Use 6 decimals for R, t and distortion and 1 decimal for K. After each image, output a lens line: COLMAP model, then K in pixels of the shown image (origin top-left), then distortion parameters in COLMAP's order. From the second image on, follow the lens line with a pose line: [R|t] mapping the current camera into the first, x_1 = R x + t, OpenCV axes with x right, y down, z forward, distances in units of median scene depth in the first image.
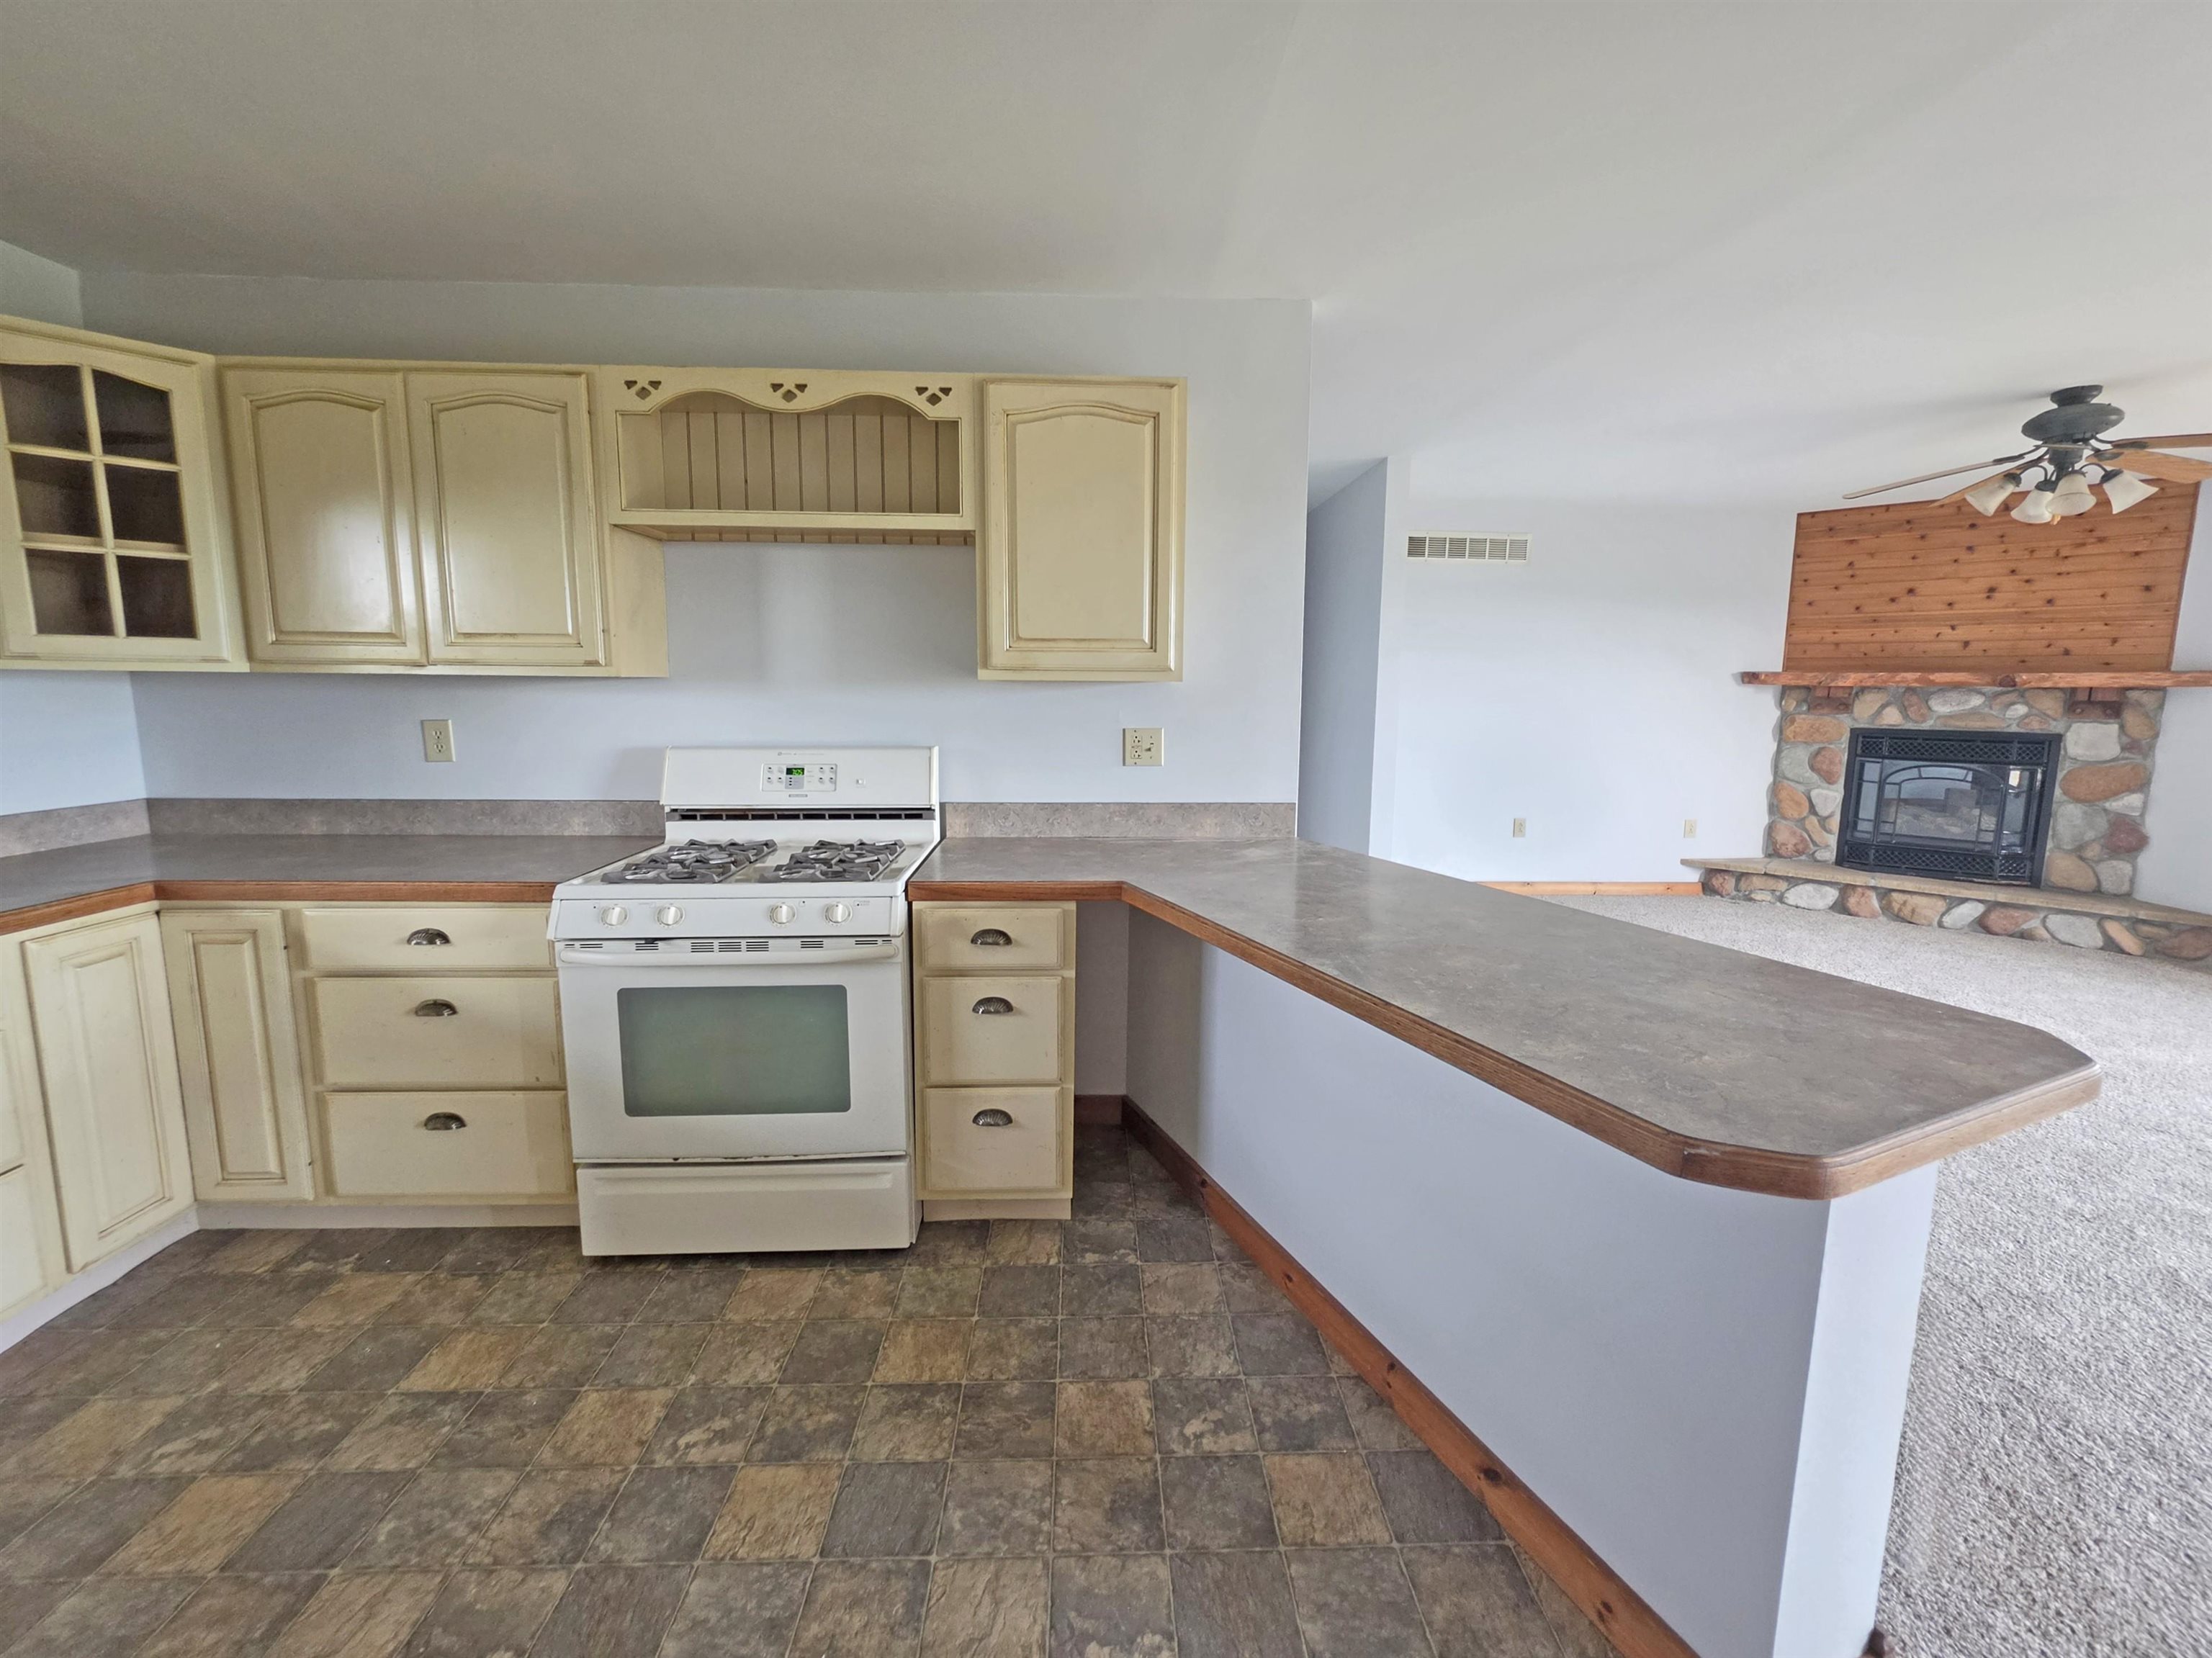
lens RADIAL K [[905.5, 0, 1137.2], [0, 905.5, 802.8], [0, 0, 1]] dist [0.004381, 0.000920]
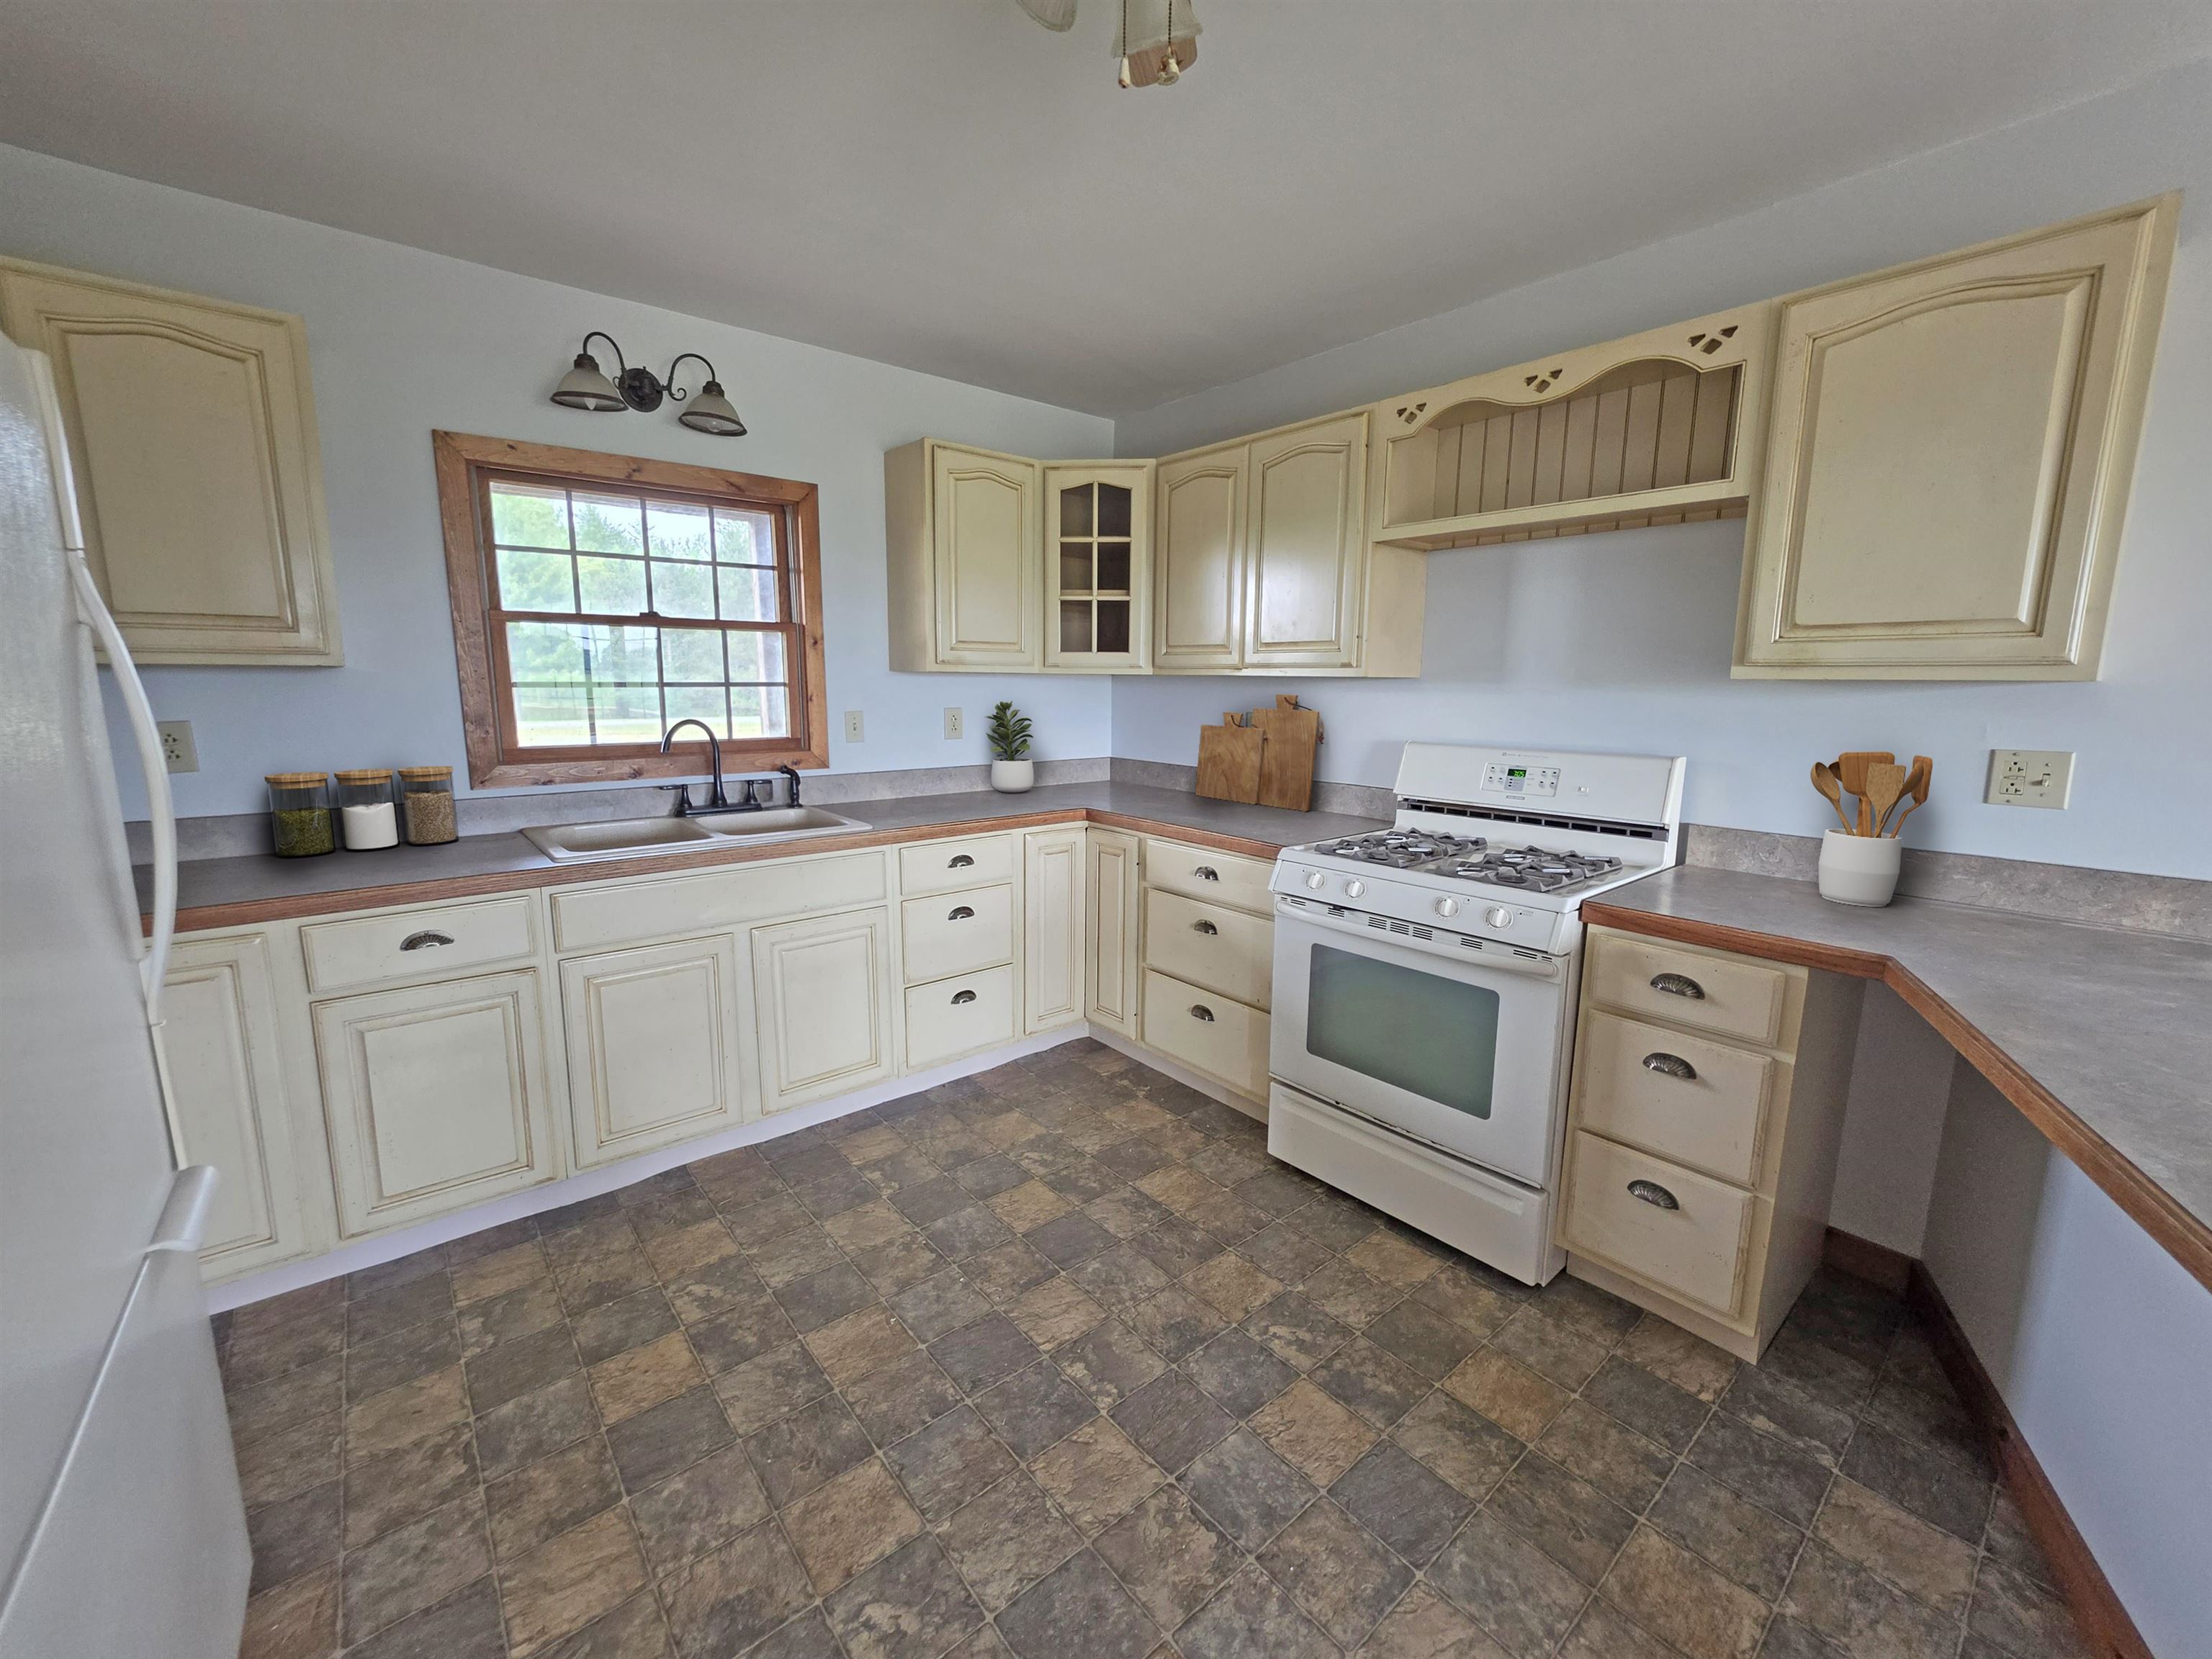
lens RADIAL K [[905.5, 0, 1129.2], [0, 905.5, 819.3], [0, 0, 1]] dist [0.004381, 0.000920]
pose [[0.624168, 0.118023, -0.772324, 0.153944], [-0.107141, 0.992115, 0.065022, -0.004252], [0.773909, 0.042163, 0.631892, 0.066524]]
